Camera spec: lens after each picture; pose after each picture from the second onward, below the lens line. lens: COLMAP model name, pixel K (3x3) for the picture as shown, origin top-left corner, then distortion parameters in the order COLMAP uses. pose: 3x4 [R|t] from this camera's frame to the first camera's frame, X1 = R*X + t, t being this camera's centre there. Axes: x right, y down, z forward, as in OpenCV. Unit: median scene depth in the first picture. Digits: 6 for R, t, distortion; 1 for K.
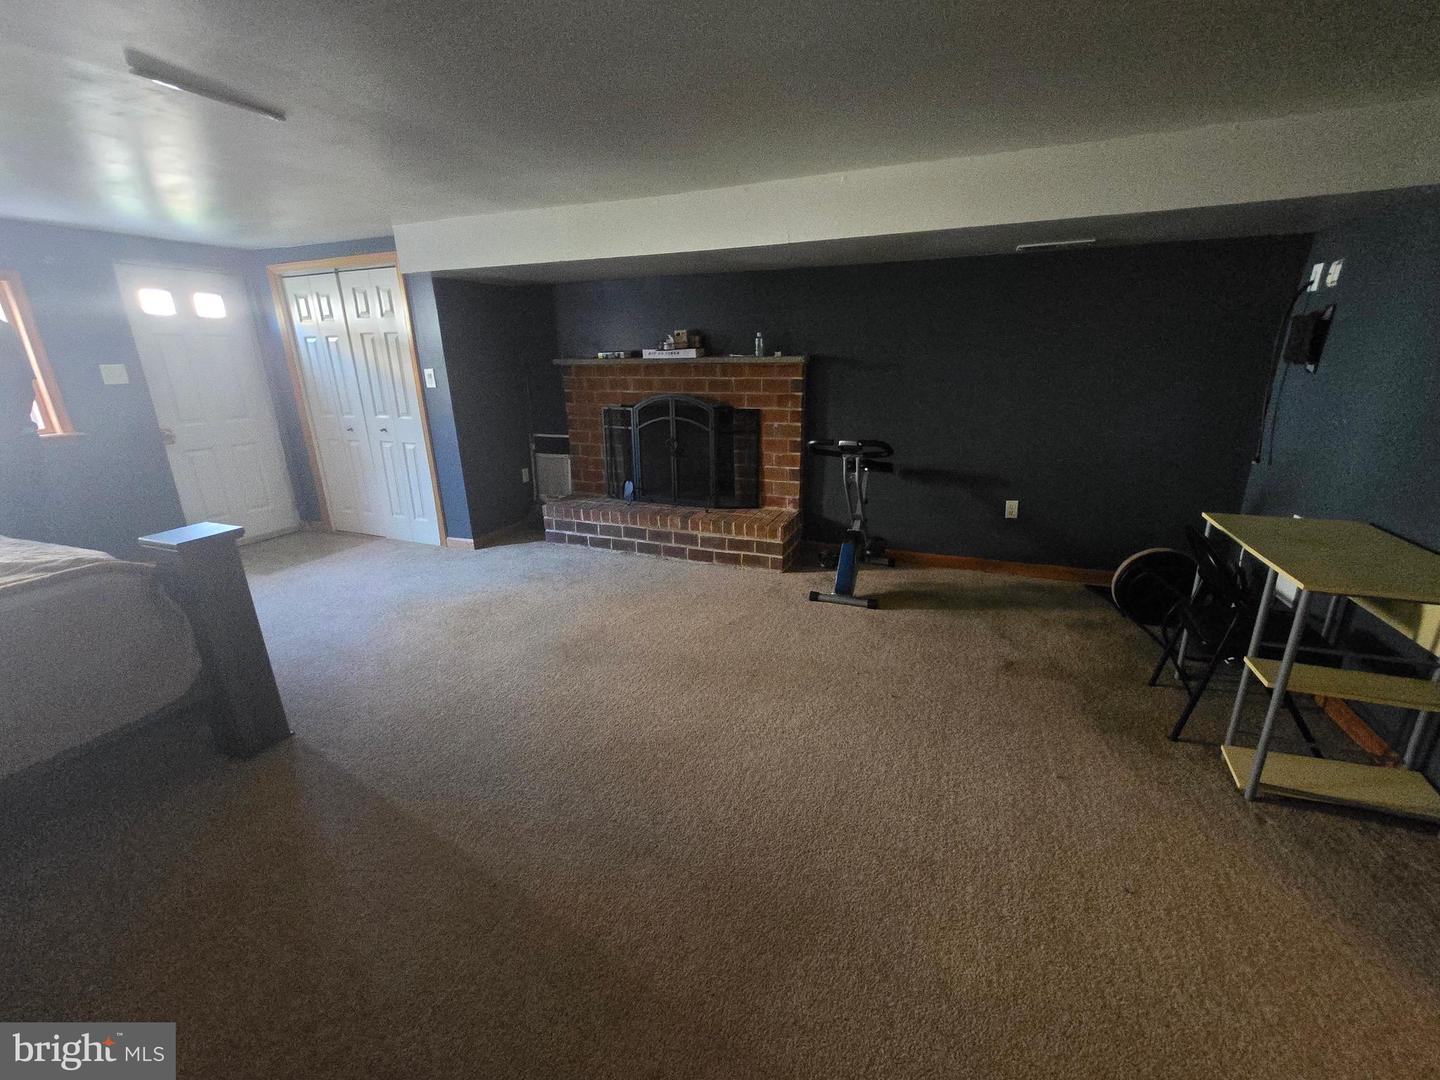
lens RADIAL K [[613.0, 0, 724.5], [0, 613.0, 550.9], [0, 0, 1]] dist [0.009700, -0.000257]
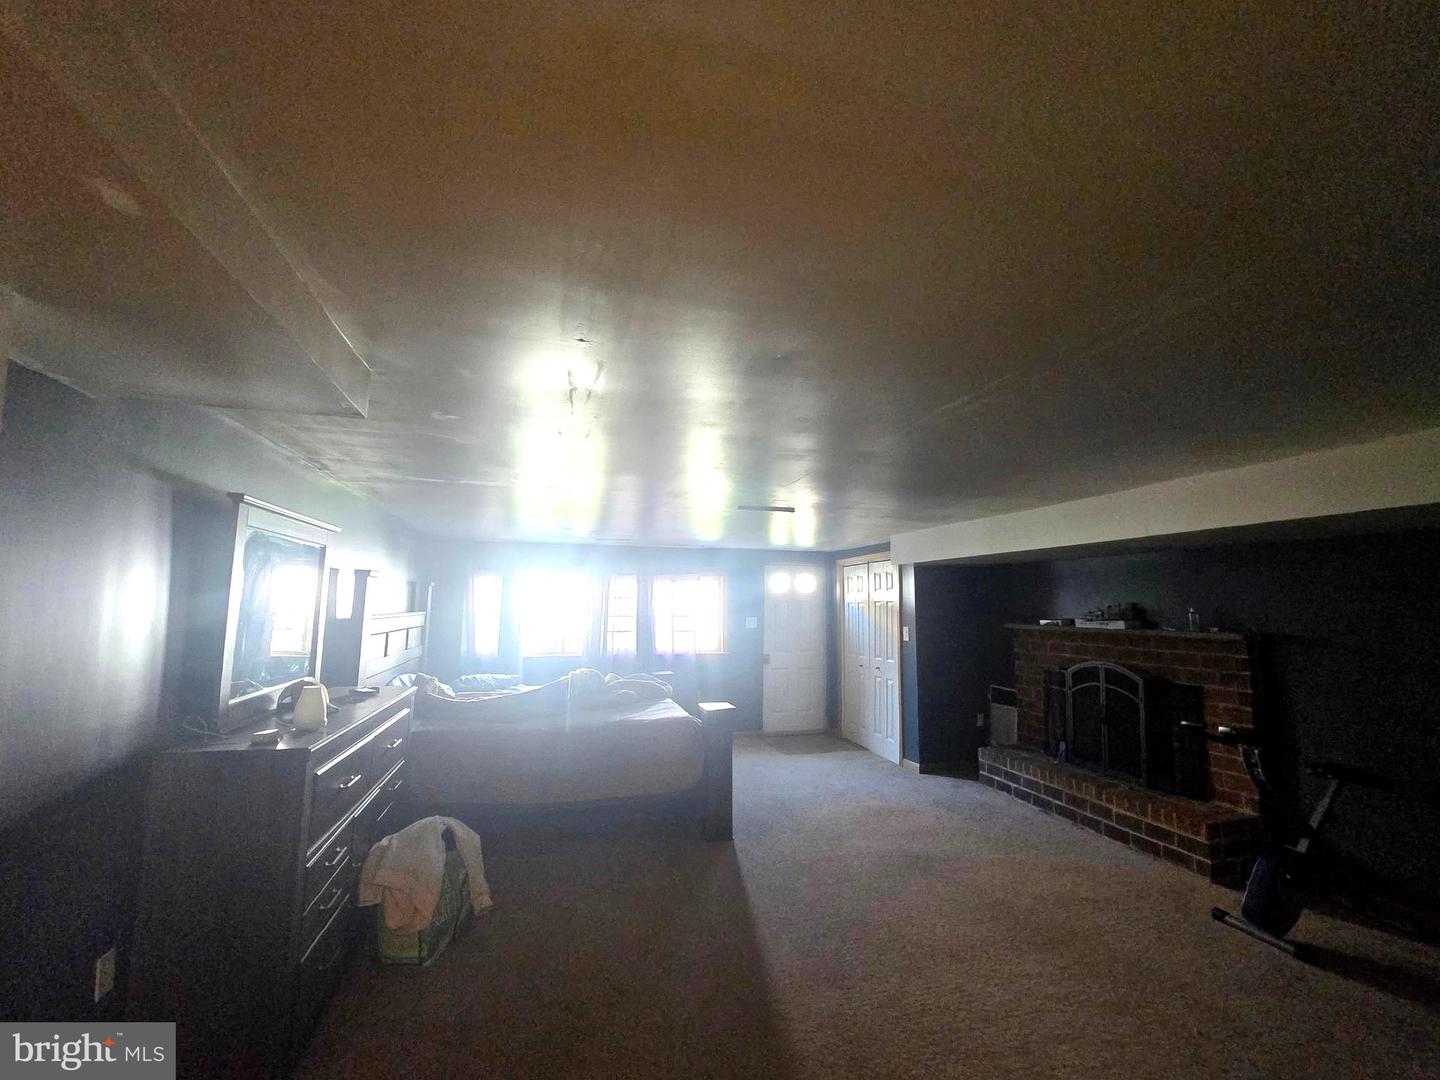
lens RADIAL K [[613.0, 0, 713.5], [0, 613.0, 541.5], [0, 0, 1]] dist [0.009700, -0.000257]
pose [[0.602101, -0.064859, -0.795781, 0.362330], [-0.259650, 0.926612, -0.271977, 0.009404], [0.755021, 0.370382, 0.541074, -0.132202]]
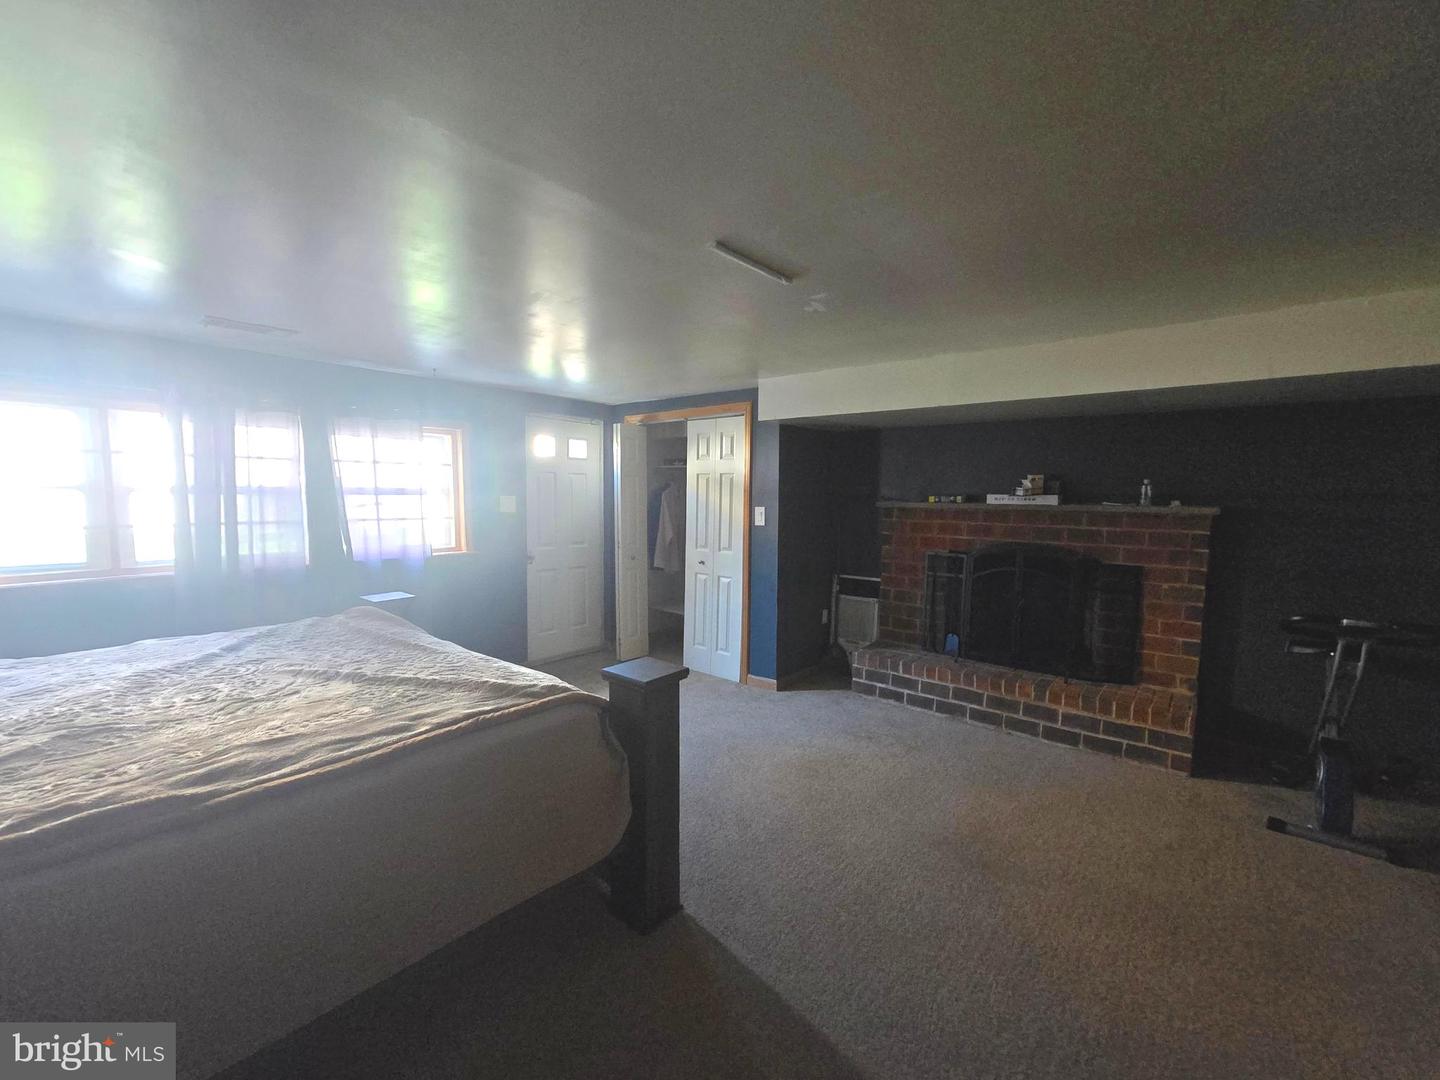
lens RADIAL K [[613.0, 0, 723.0], [0, 613.0, 550.7], [0, 0, 1]] dist [0.009700, -0.000257]
pose [[0.952890, 0.053808, -0.298505, -0.232992], [-0.117411, 0.972851, -0.199437, -0.015916], [0.279669, 0.225089, 0.933338, 0.048721]]
